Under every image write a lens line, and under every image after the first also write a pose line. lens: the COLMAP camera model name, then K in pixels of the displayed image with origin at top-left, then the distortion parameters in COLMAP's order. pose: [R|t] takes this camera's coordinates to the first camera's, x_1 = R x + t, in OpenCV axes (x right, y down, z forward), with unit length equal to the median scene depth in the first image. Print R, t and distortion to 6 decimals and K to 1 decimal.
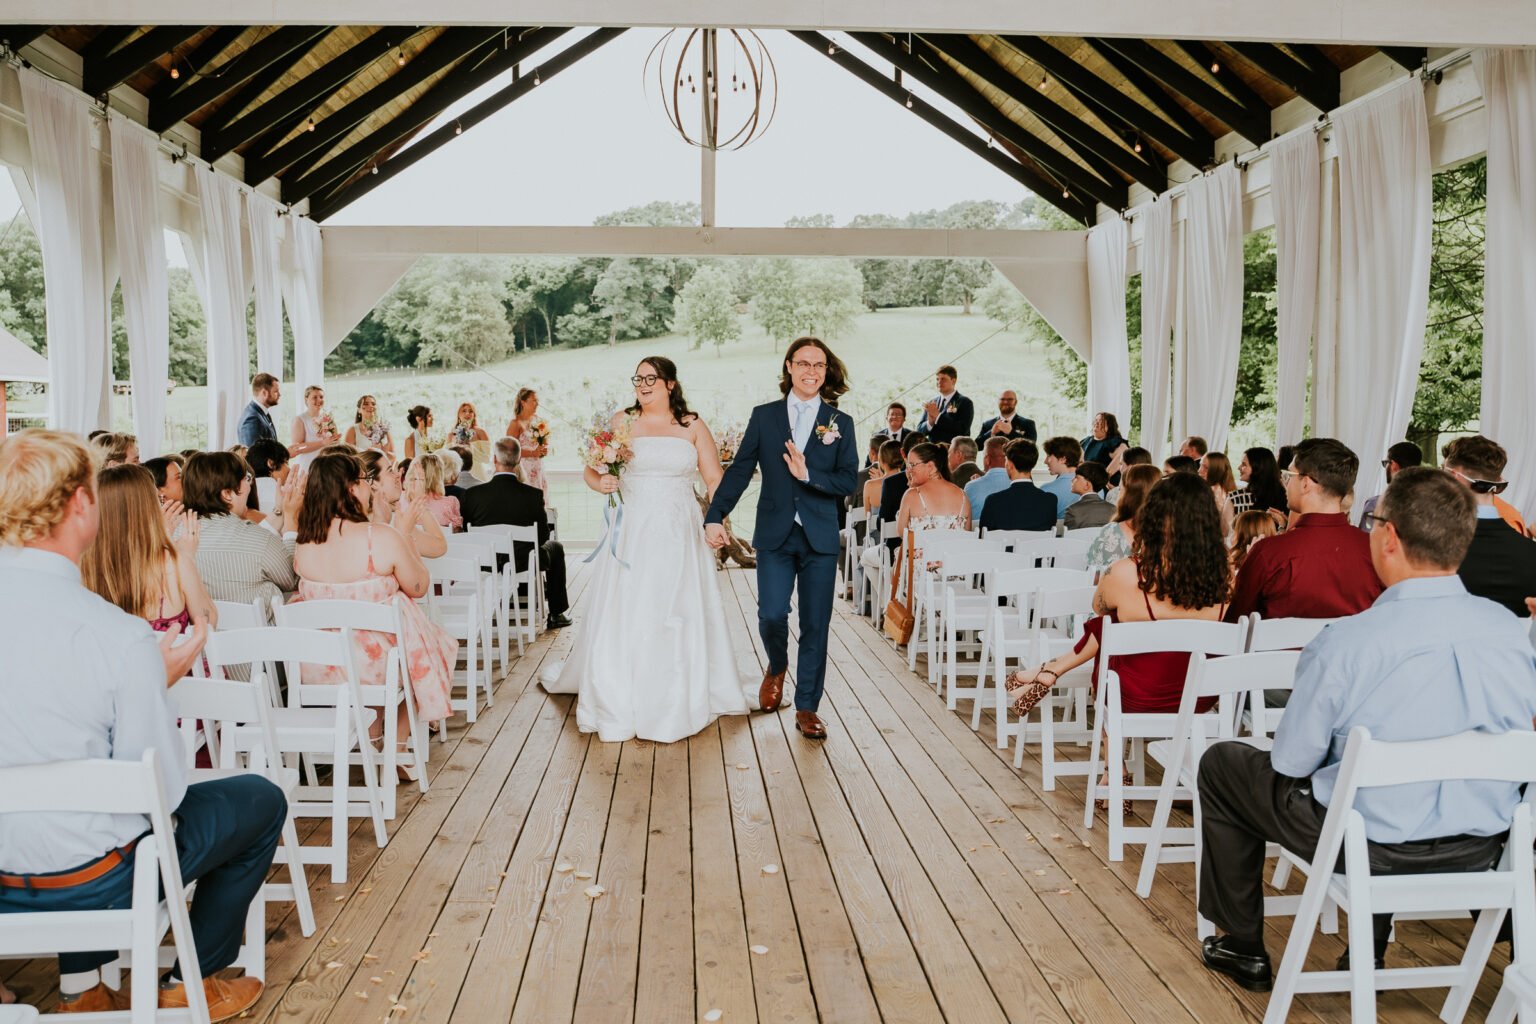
lens RADIAL K [[1592.2, 0, 768.0], [0, 1592.2, 512.0], [0, 0, 1]] dist [-0.090739, 0.015981]
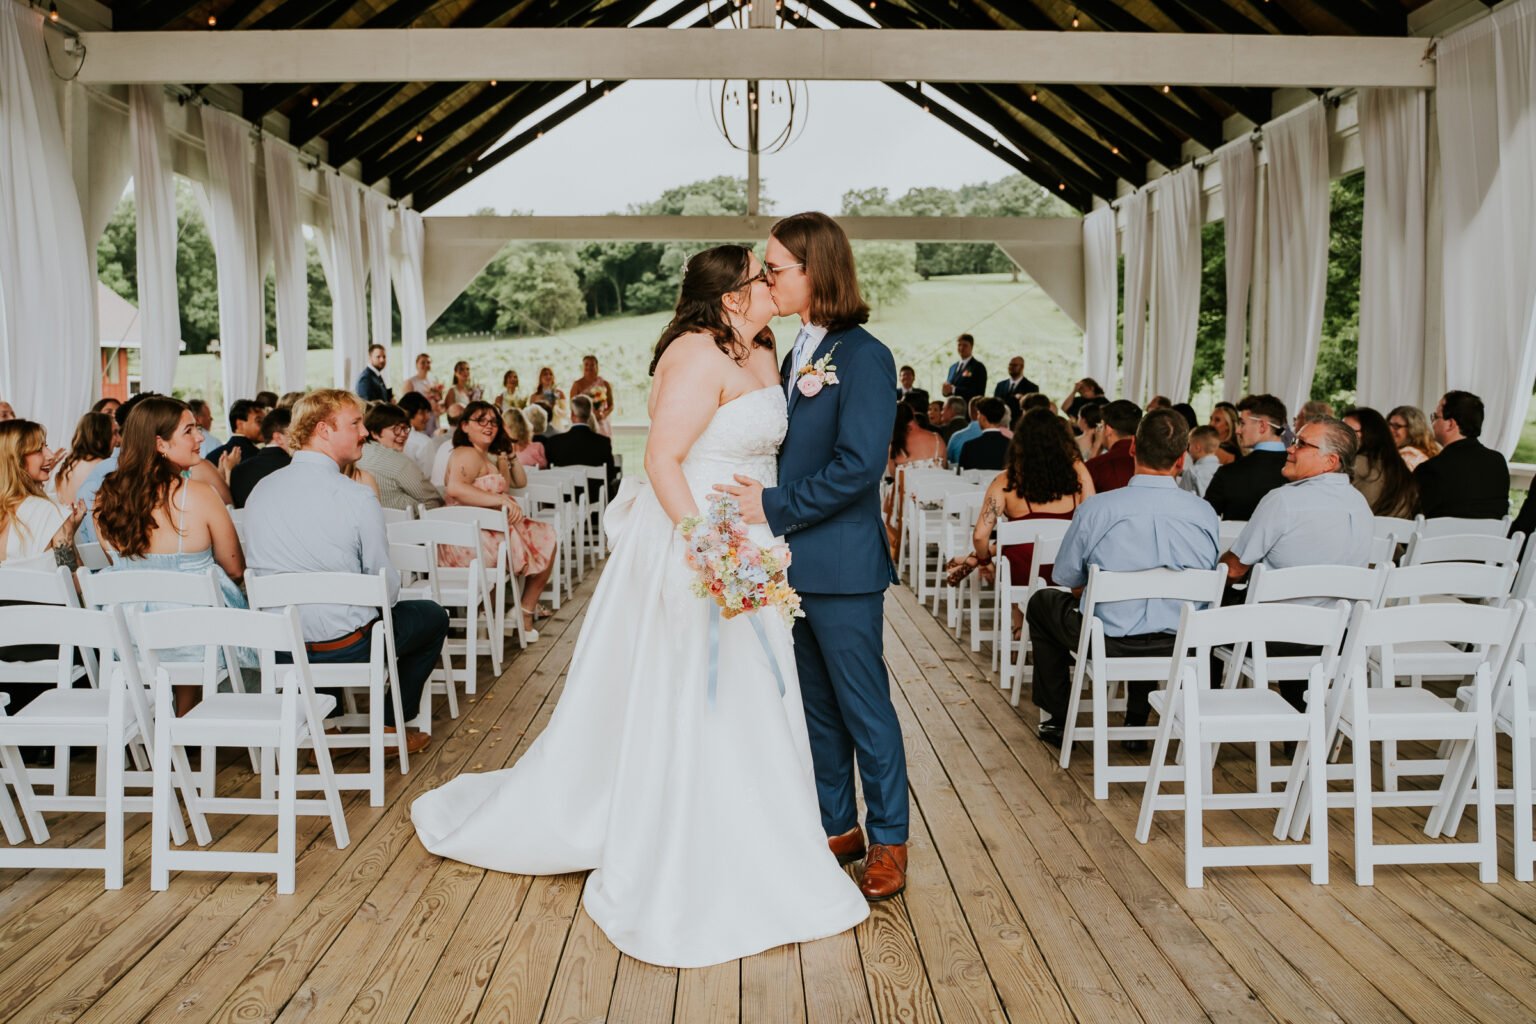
lens RADIAL K [[1592.2, 0, 768.0], [0, 1592.2, 512.0], [0, 0, 1]] dist [-0.090739, 0.015981]
pose [[0.999020, 0.004072, -0.044067, 0.027131], [-0.003051, 0.999726, 0.023217, 0.011081], [0.044149, -0.023060, 0.998759, -0.179097]]
